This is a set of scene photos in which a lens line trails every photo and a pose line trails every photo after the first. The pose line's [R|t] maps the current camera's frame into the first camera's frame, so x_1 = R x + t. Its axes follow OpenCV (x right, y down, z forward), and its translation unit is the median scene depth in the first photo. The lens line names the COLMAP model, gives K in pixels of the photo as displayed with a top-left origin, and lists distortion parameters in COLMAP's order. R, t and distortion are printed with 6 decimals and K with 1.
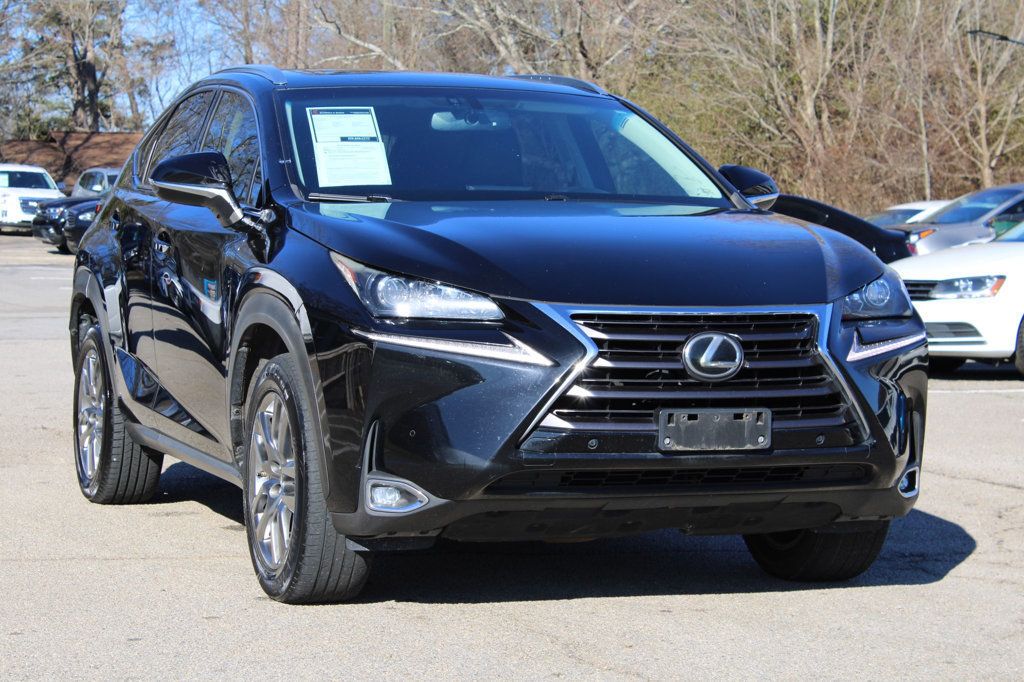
lens RADIAL K [[2617.2, 0, 511.5], [0, 2617.2, 339.4], [0, 0, 1]] dist [0.072814, 0.000000]
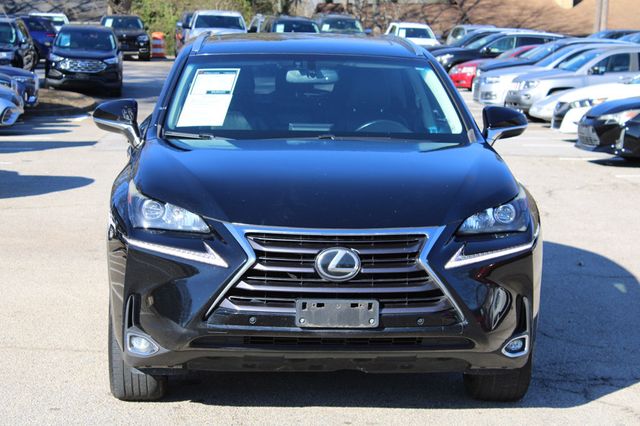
lens RADIAL K [[1635.7, 0, 320.2], [0, 1635.7, 213.9], [0, 0, 1]] dist [0.072814, 0.000000]
pose [[0.949418, 0.037697, -0.311745, 0.353218], [-0.017076, 0.997497, 0.068618, -0.084834], [0.313551, -0.059824, 0.947685, 0.121794]]
